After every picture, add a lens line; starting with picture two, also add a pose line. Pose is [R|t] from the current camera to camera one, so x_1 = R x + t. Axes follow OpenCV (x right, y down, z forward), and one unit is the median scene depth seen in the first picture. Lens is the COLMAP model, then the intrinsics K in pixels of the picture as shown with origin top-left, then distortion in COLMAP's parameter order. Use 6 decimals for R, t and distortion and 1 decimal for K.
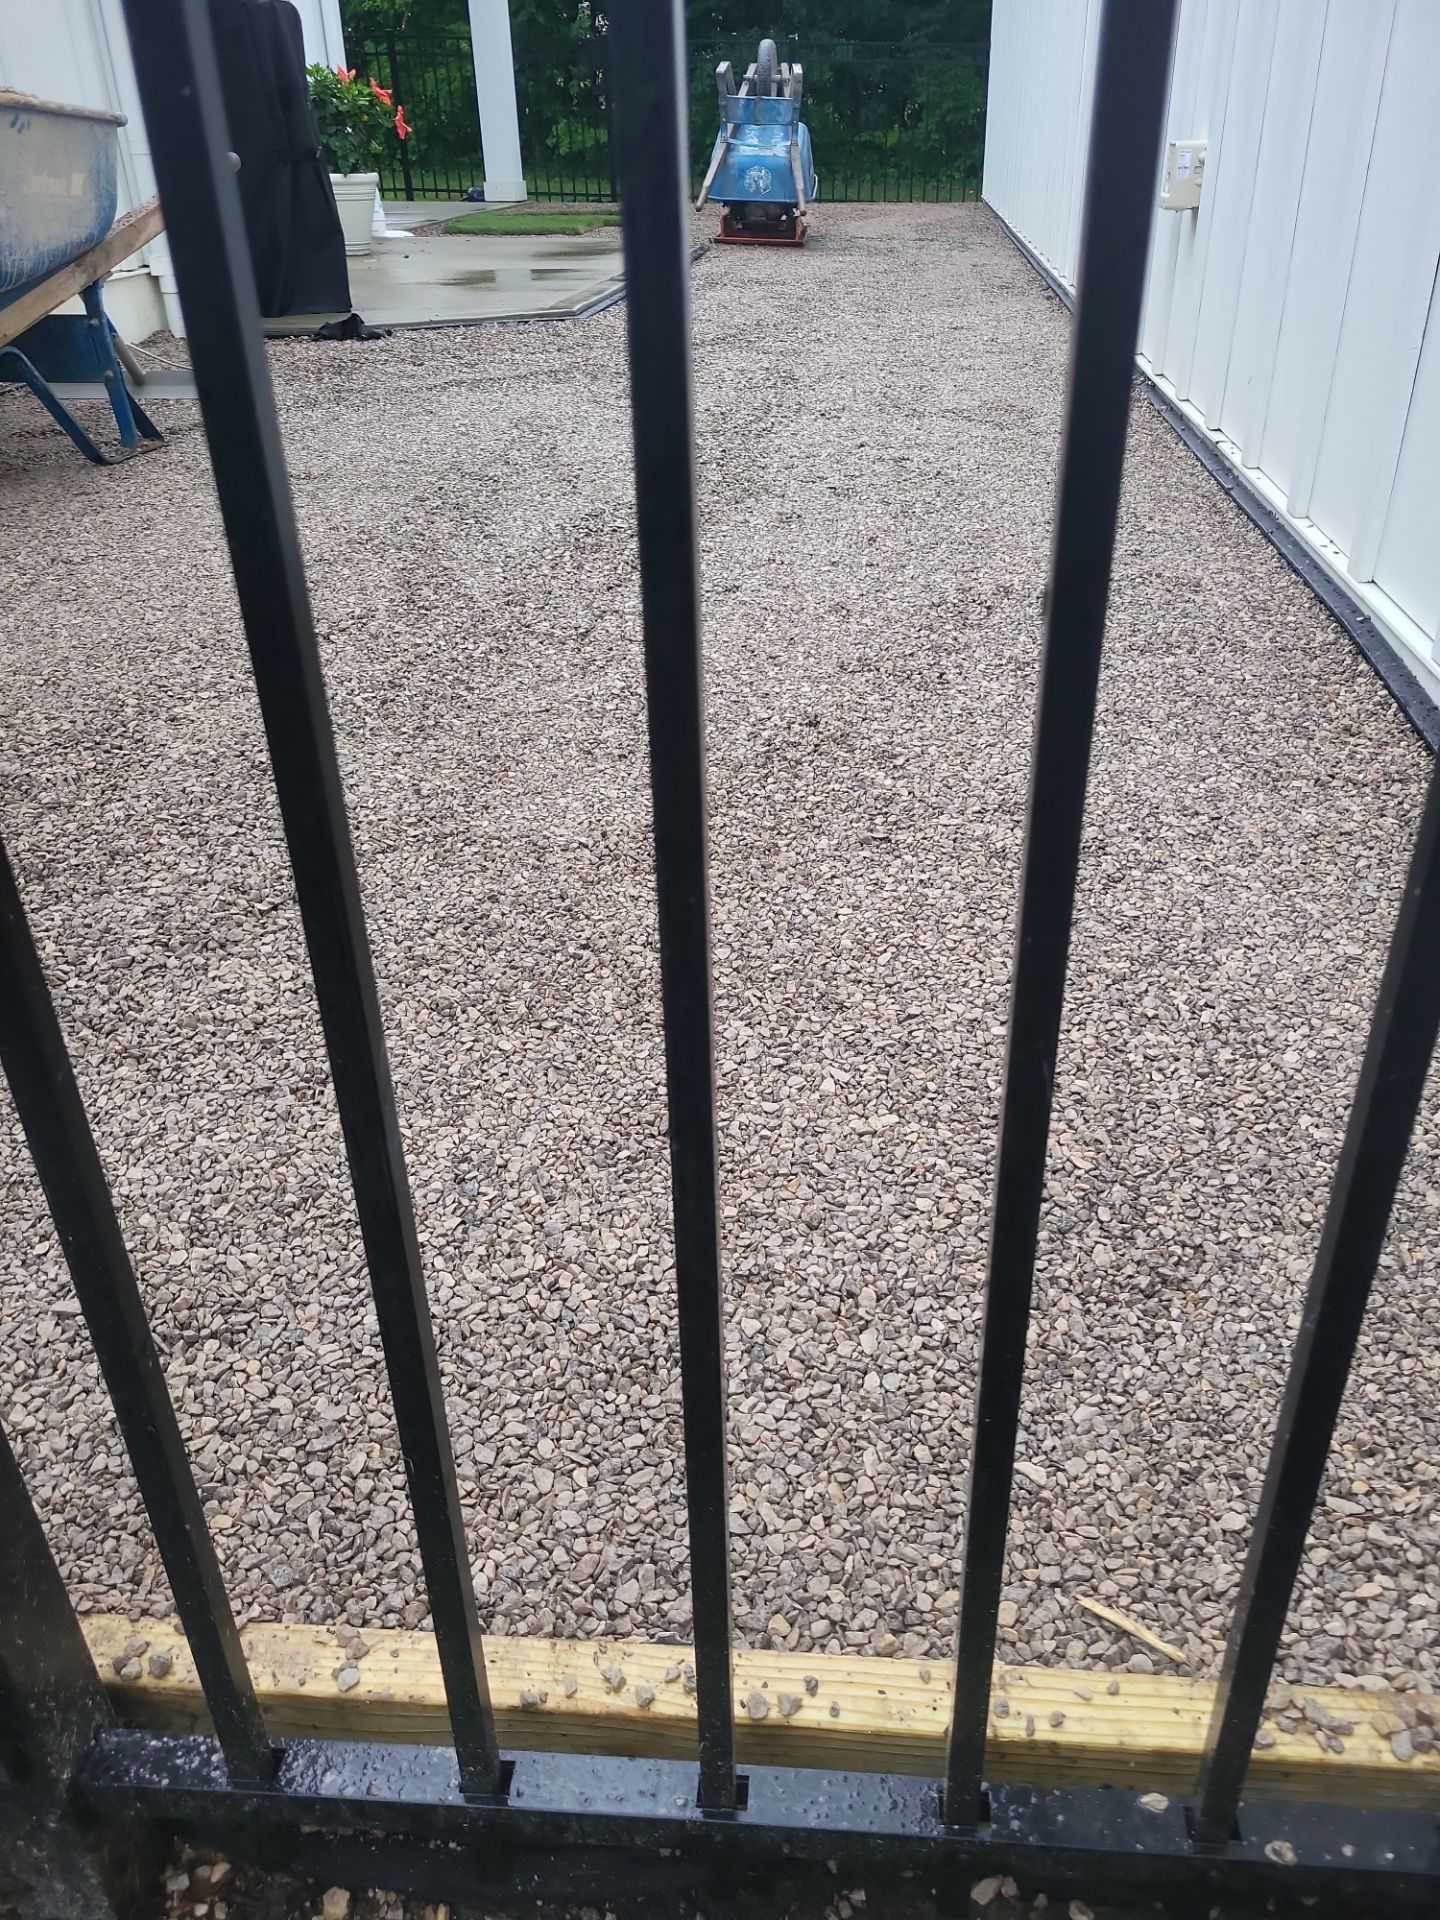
lens RADIAL K [[1495.8, 0, 745.5], [0, 1495.8, 1057.8], [0, 0, 1]] dist [0.049215, -0.027375]
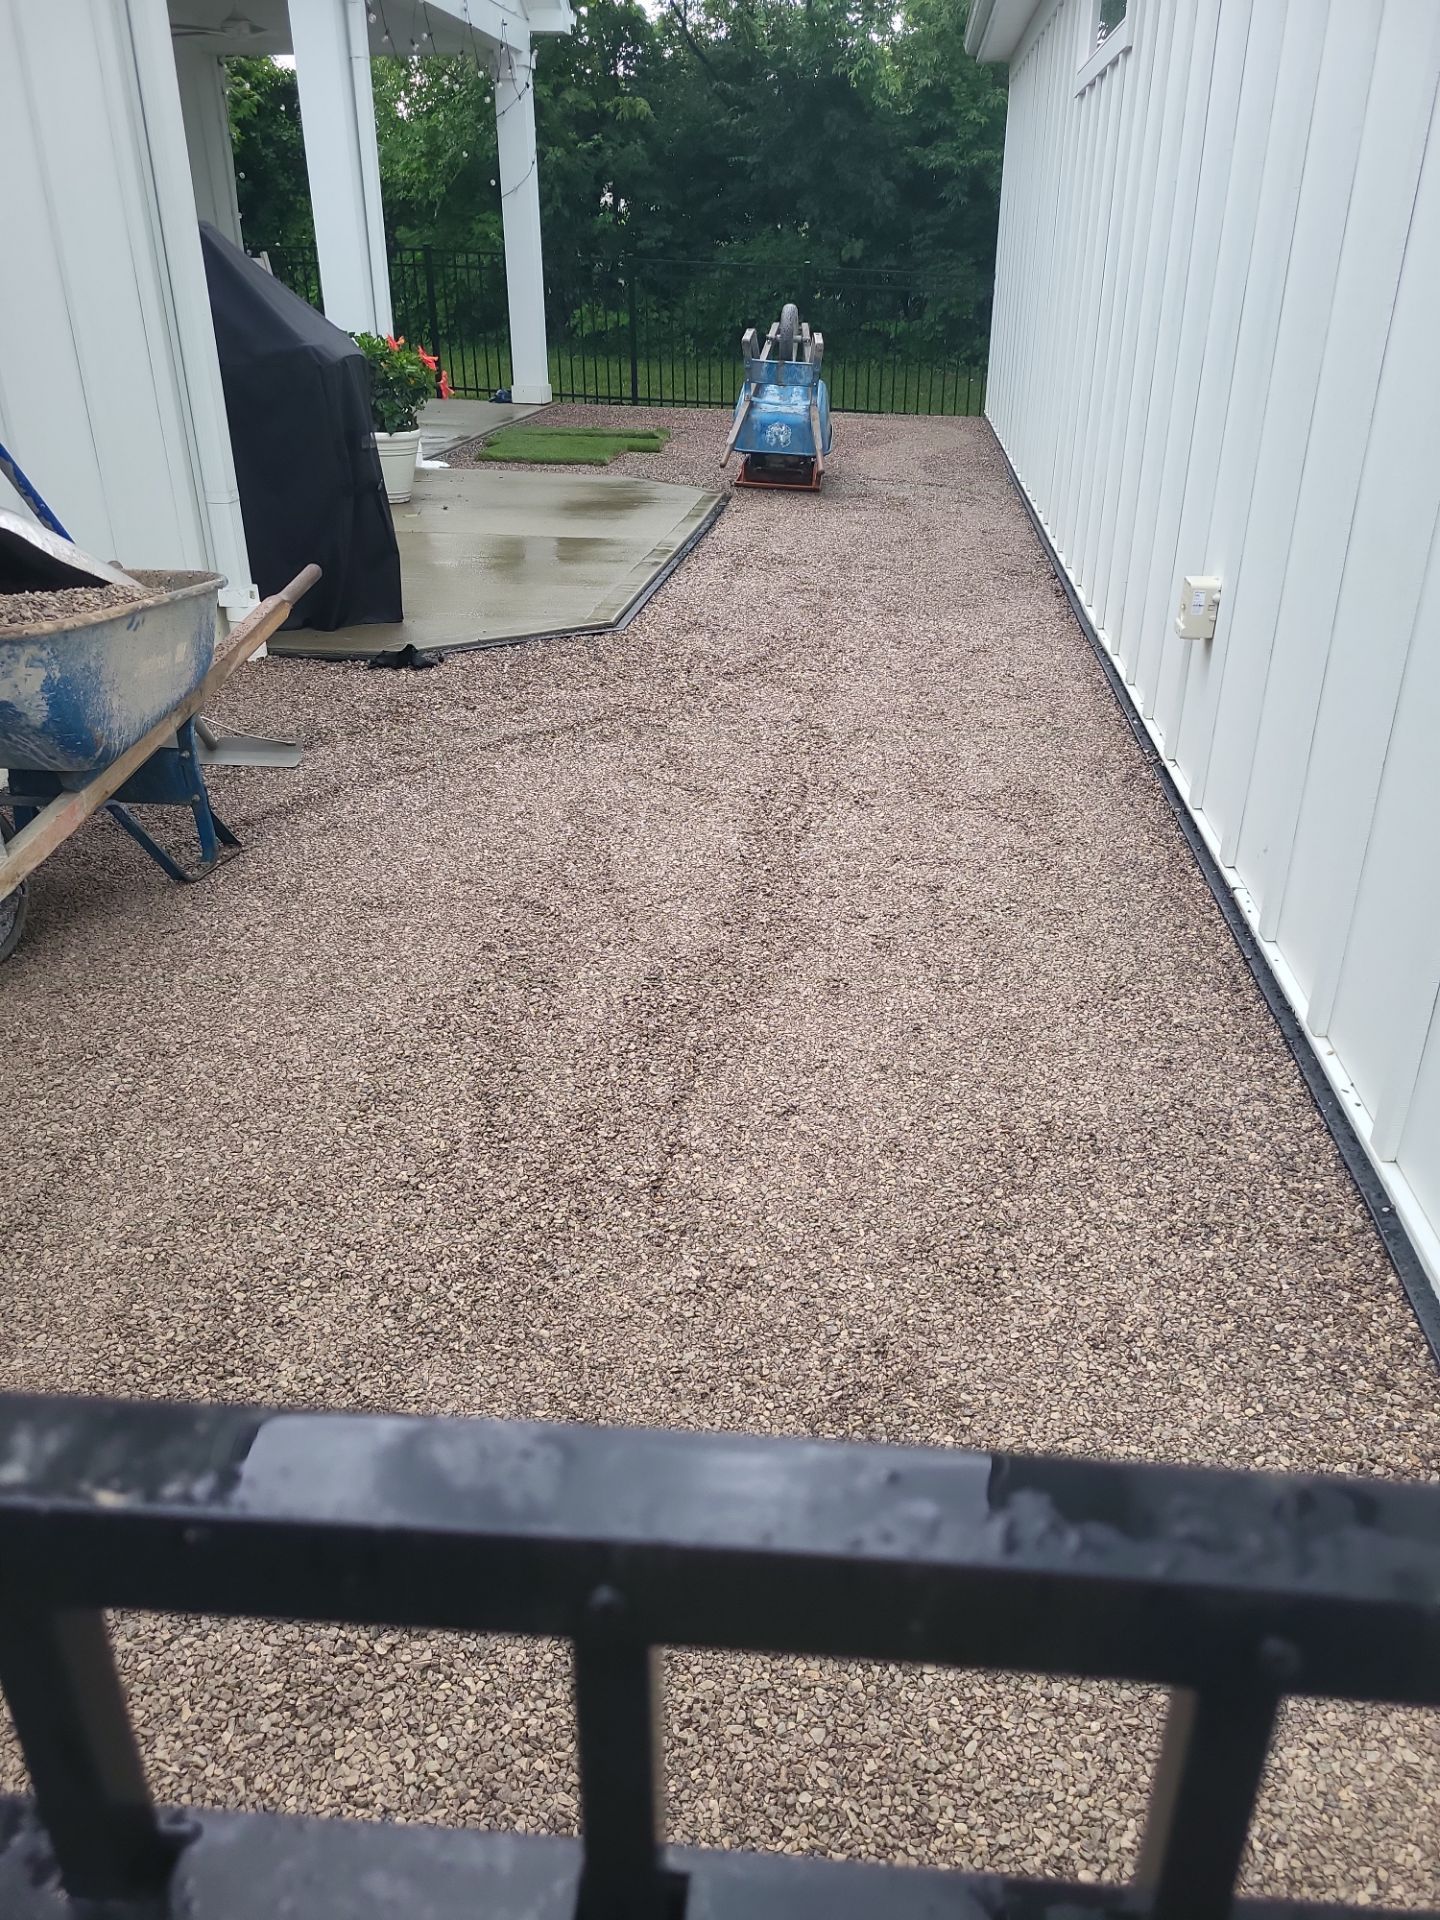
lens RADIAL K [[1495.8, 0, 723.4], [0, 1495.8, 959.6], [0, 0, 1]] dist [0.049215, -0.027375]
pose [[0.999721, 0.022961, 0.005569, -0.052139], [-0.022608, 0.998124, -0.056906, -0.287638], [-0.006865, 0.056764, 0.998364, -0.052866]]
